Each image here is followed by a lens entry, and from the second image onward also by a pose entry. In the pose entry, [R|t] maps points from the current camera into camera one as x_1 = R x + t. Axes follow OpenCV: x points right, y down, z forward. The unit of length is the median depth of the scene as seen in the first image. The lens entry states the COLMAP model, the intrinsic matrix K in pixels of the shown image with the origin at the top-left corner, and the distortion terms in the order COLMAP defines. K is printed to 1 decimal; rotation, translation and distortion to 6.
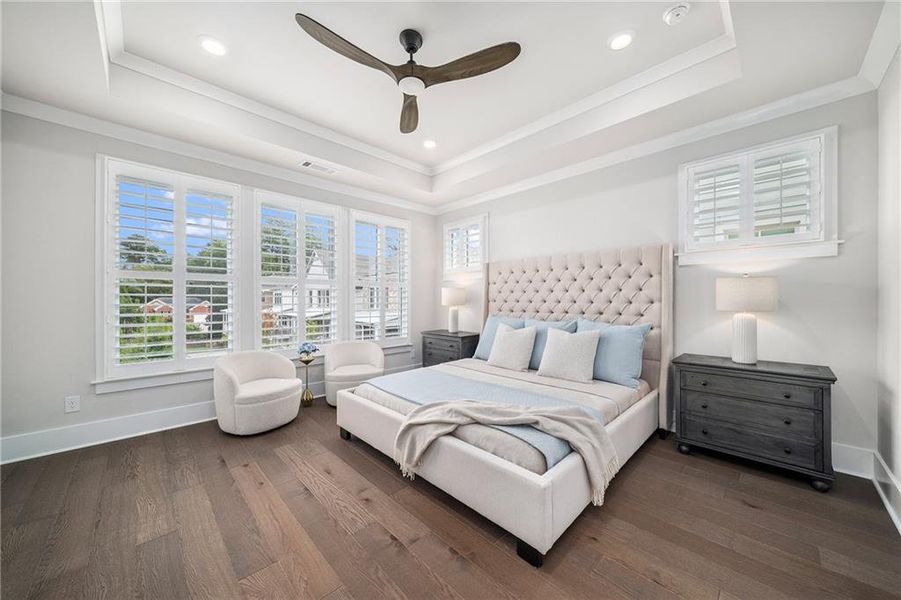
lens RADIAL K [[318.4, 0, 452.4], [0, 318.4, 298.0], [0, 0, 1]] dist [0.003192, 0.000118]
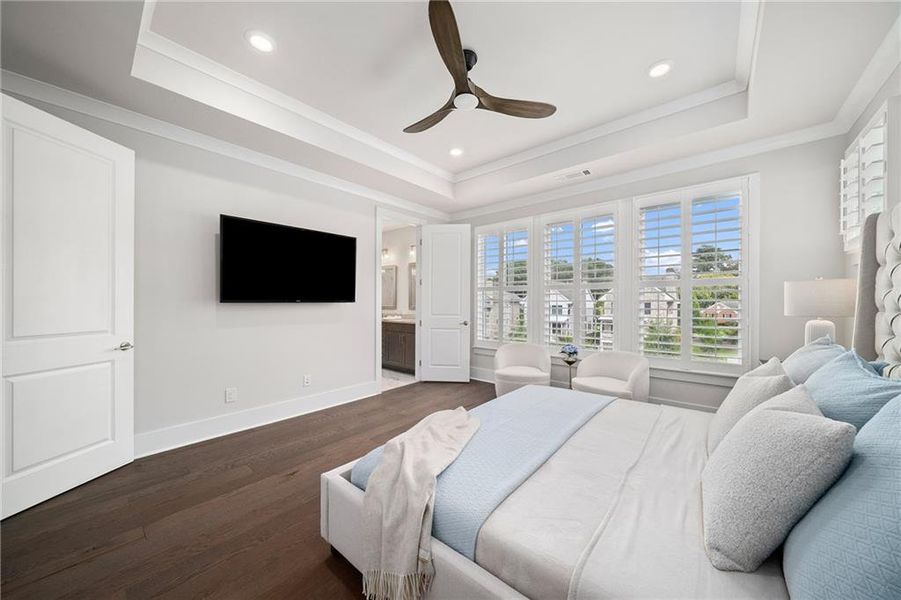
lens RADIAL K [[316.0, 0, 458.9], [0, 316.0, 301.0], [0, 0, 1]] dist [-0.002235, -0.000008]
pose [[0.090889, -0.007809, -0.995830, 0.555040], [0.000750, 0.999970, -0.007773, 0.003273], [0.995861, -0.000041, 0.090892, 0.537055]]
